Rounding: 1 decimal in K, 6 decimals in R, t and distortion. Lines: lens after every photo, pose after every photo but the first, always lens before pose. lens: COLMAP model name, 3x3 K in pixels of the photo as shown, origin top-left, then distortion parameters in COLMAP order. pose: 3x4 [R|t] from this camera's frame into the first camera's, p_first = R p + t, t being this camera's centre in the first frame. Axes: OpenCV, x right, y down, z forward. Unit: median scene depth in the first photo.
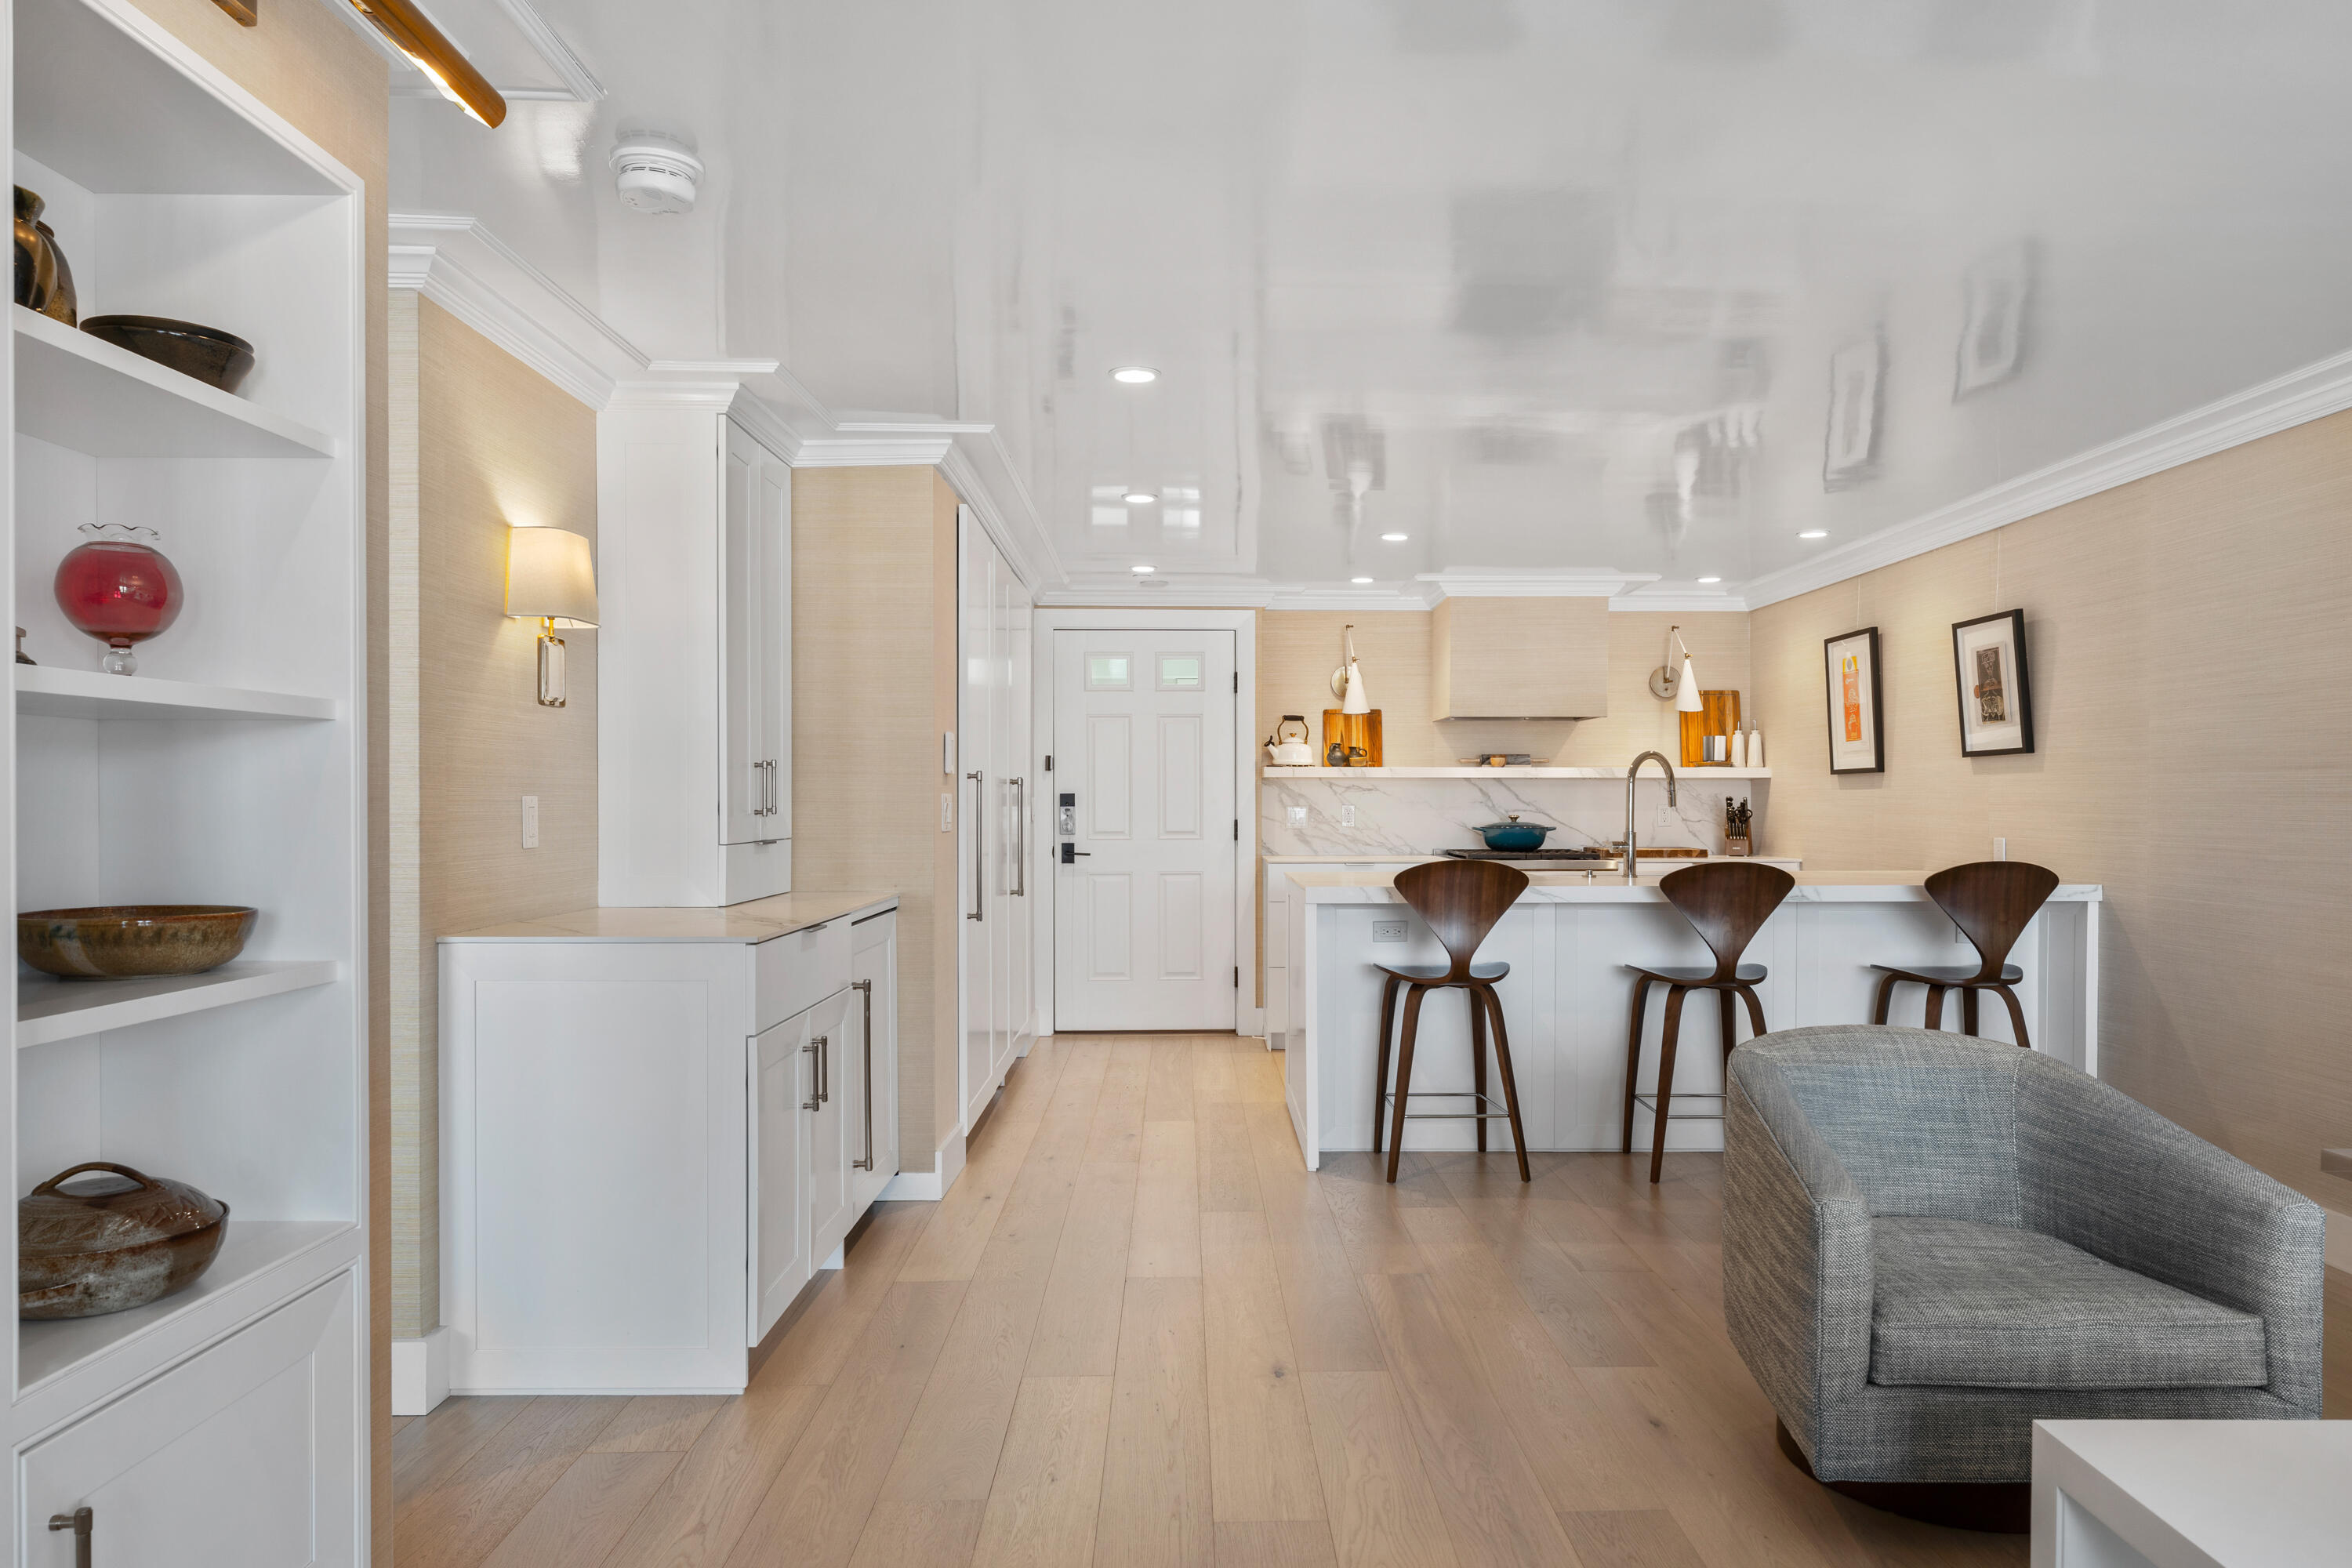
lens RADIAL K [[1482.9, 0, 1223.5], [0, 1482.9, 838.5], [0, 0, 1]] dist [-0.002755, 0.001984]
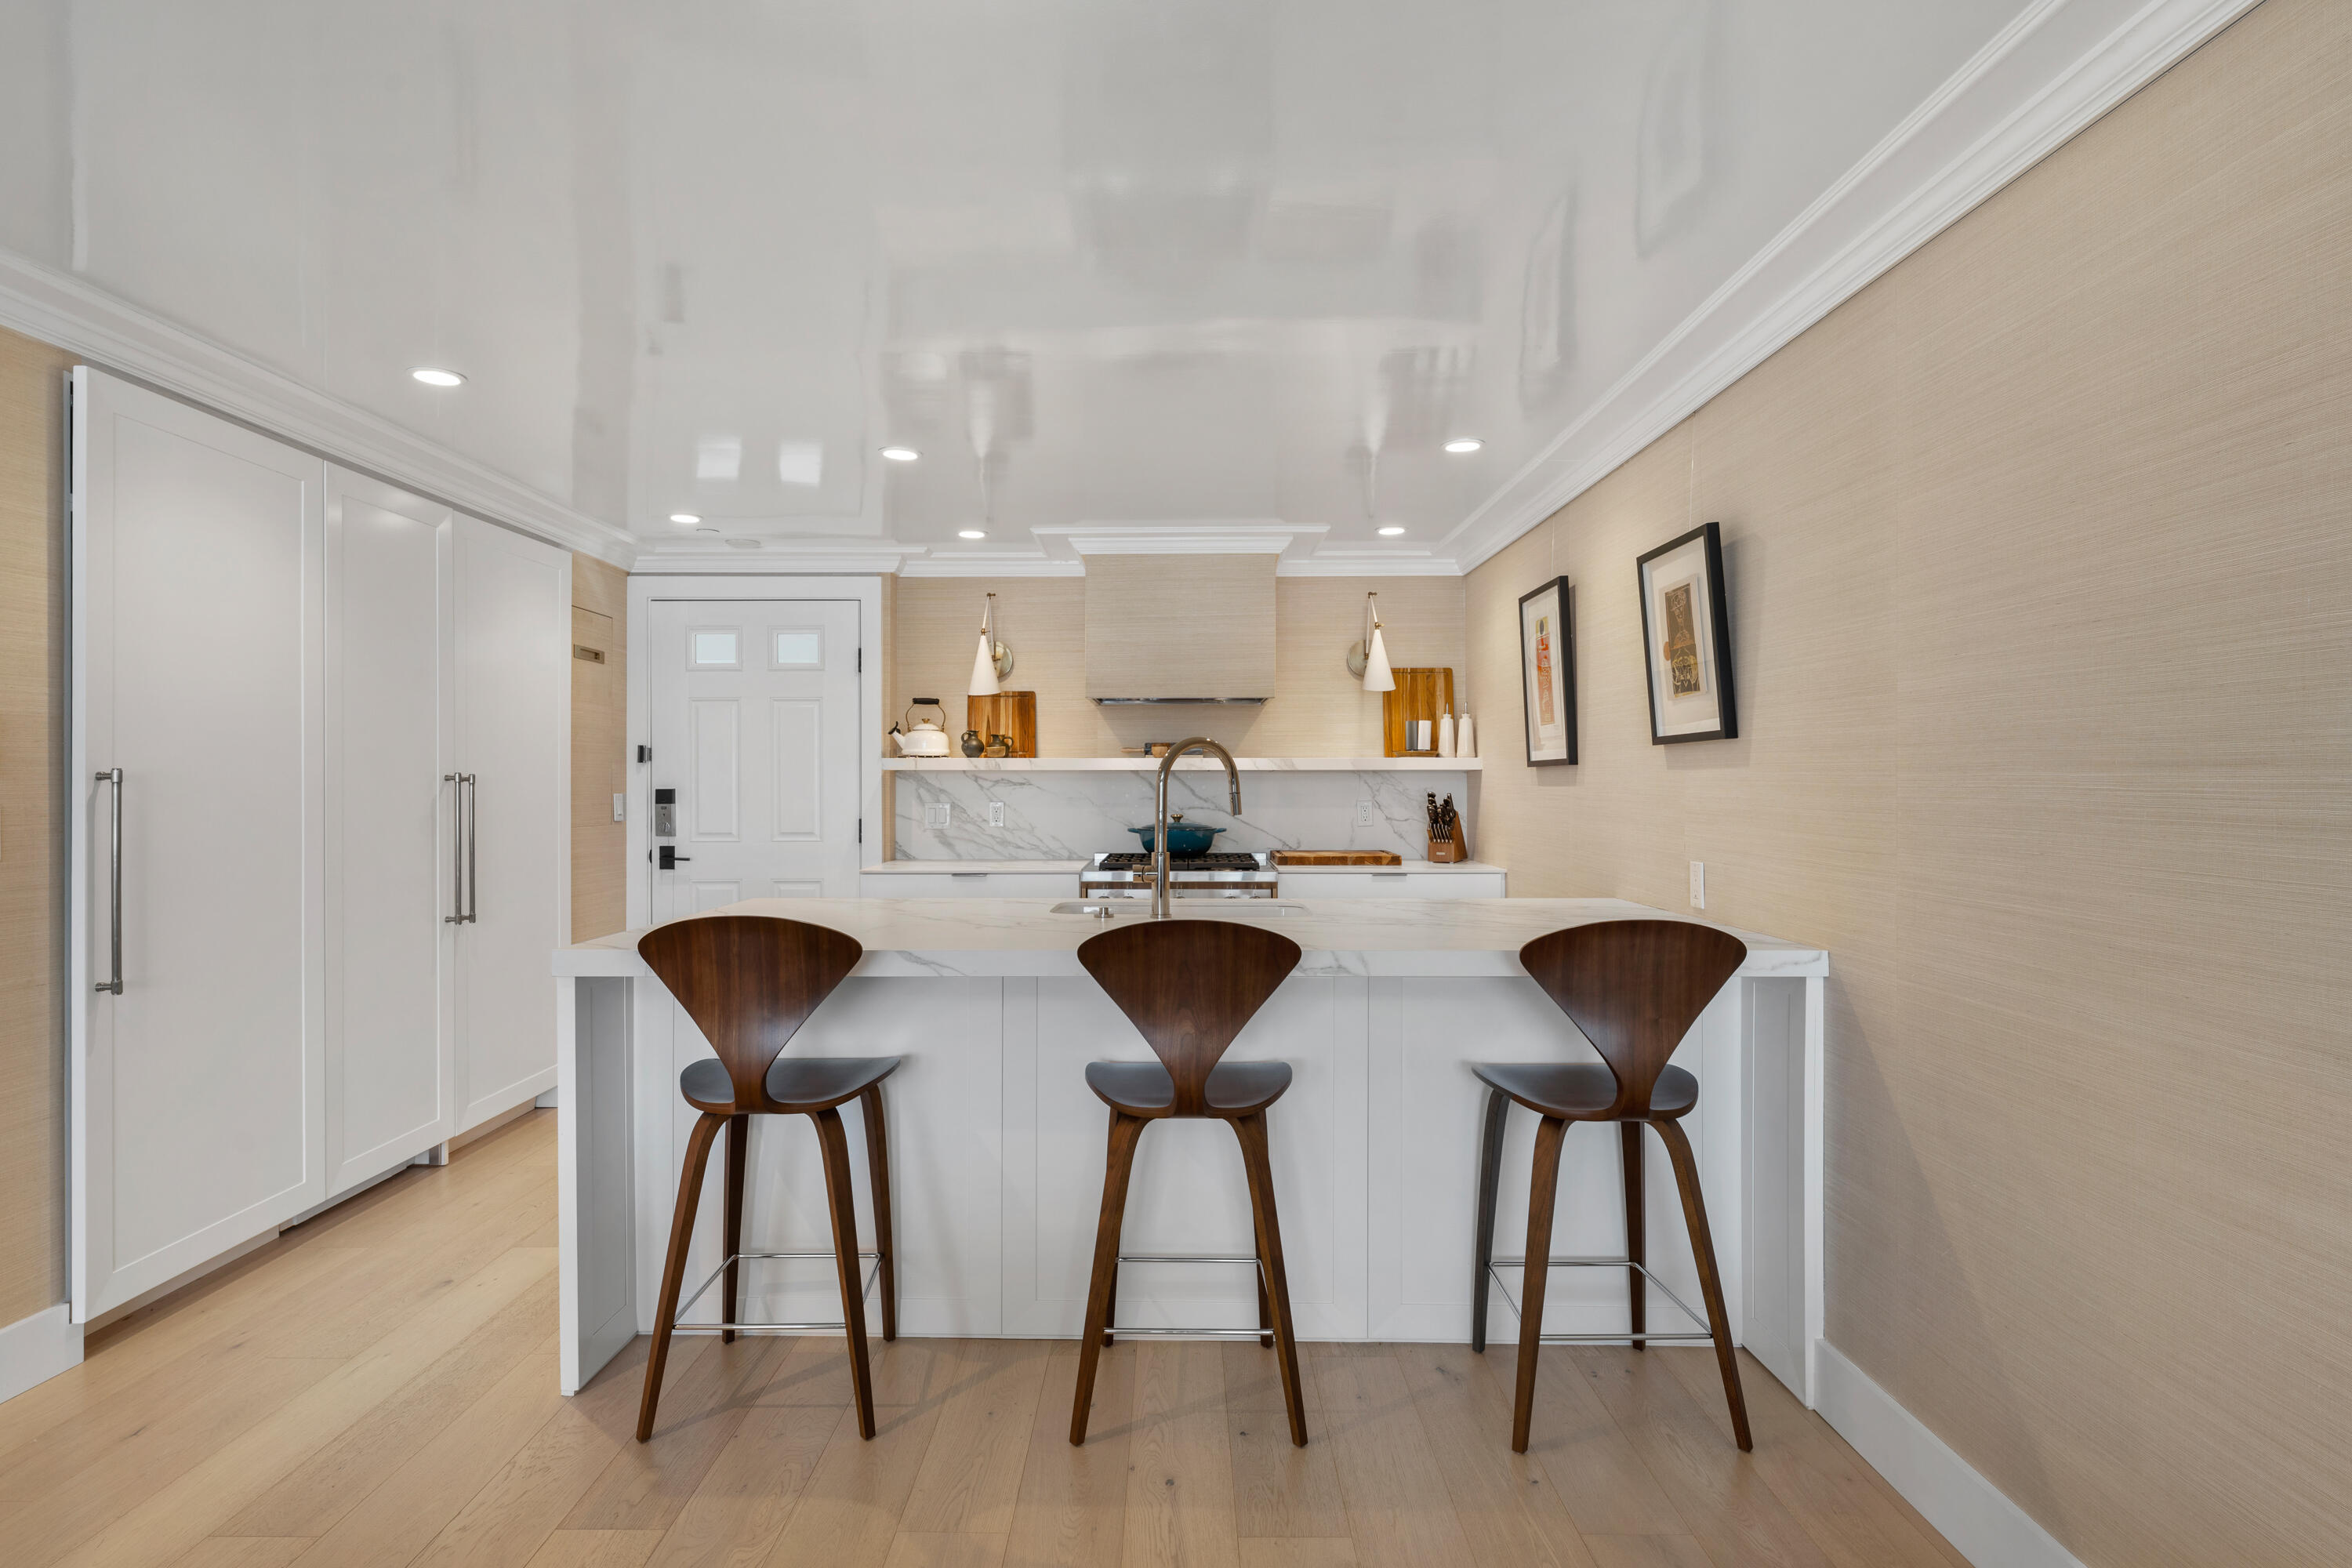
lens RADIAL K [[1201.2, 0, 1165.6], [0, 1201.2, 797.3], [0, 0, 1]] dist [-0.000264, -0.000890]
pose [[0.999434, -0.000365, -0.033639, 0.211612], [-0.000057, 0.999921, -0.012544, -0.016803], [0.033641, 0.012539, 0.999355, 0.310373]]
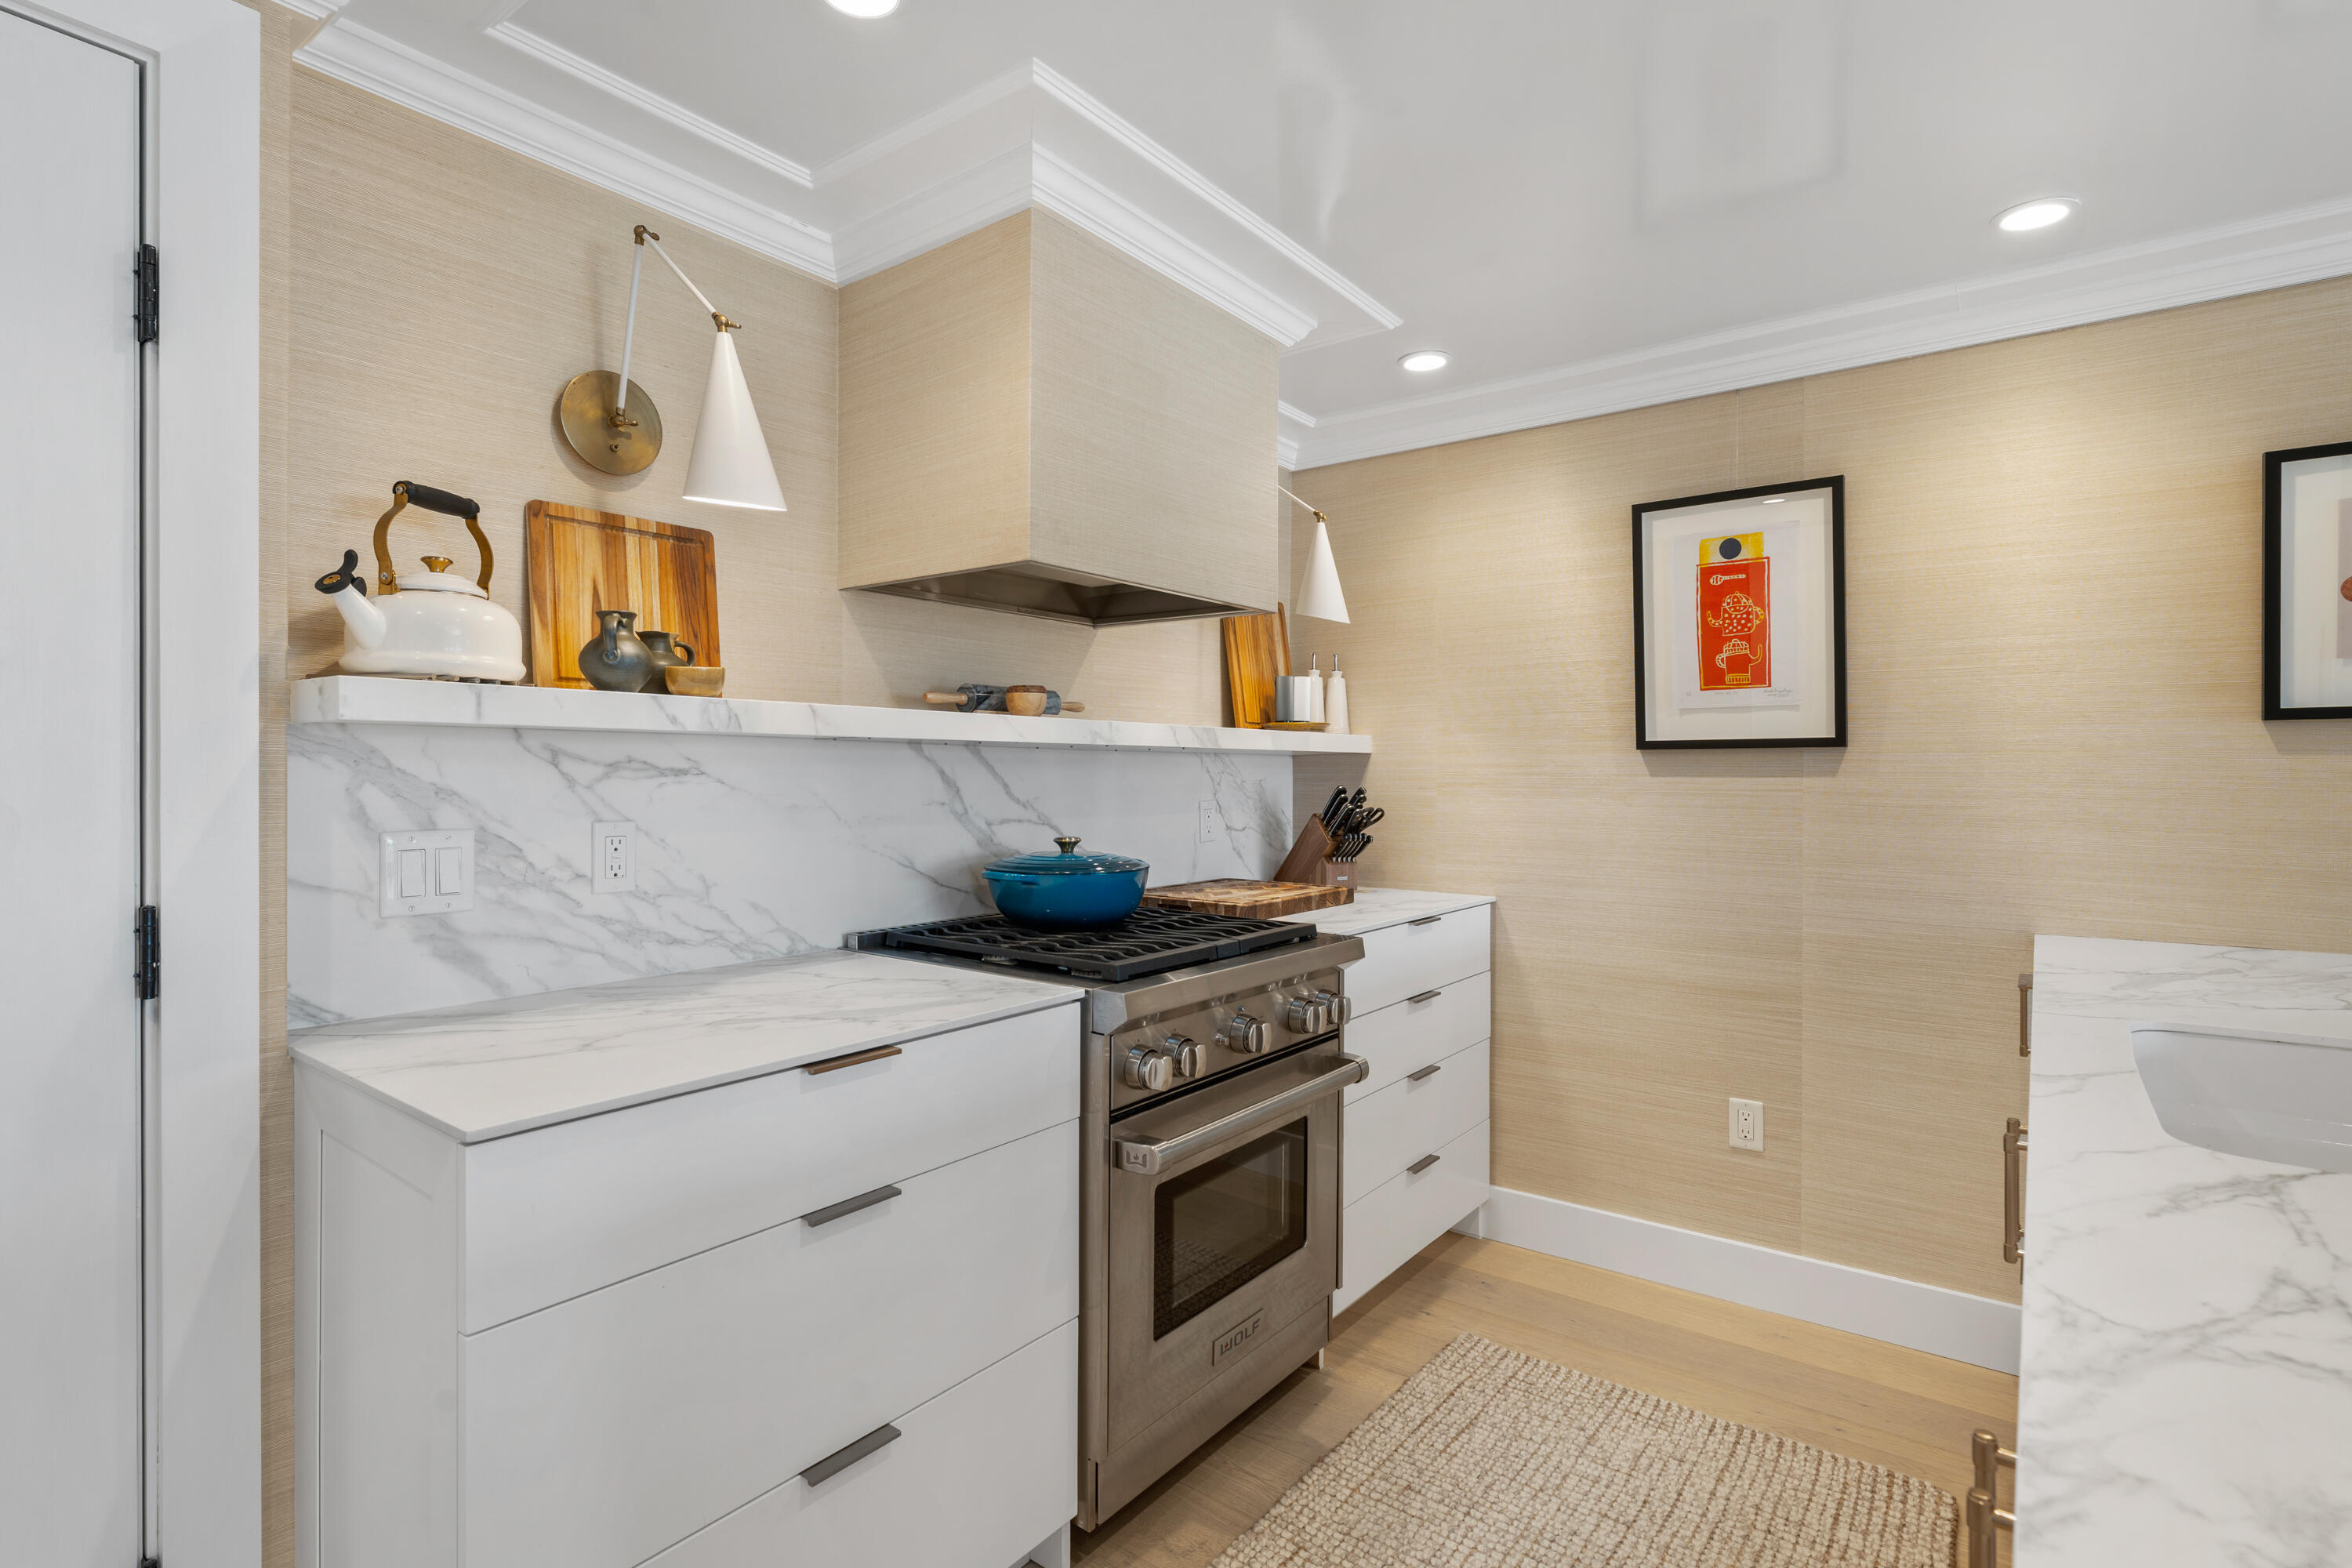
lens RADIAL K [[1142.7, 0, 1161.4], [0, 1142.7, 766.4], [0, 0, 1]] dist [0.001068, -0.000177]
pose [[0.625323, 0.004943, 0.780350, -0.031148], [0.017480, 0.999640, -0.020339, -0.027866], [-0.780170, 0.026359, 0.625012, 0.781447]]
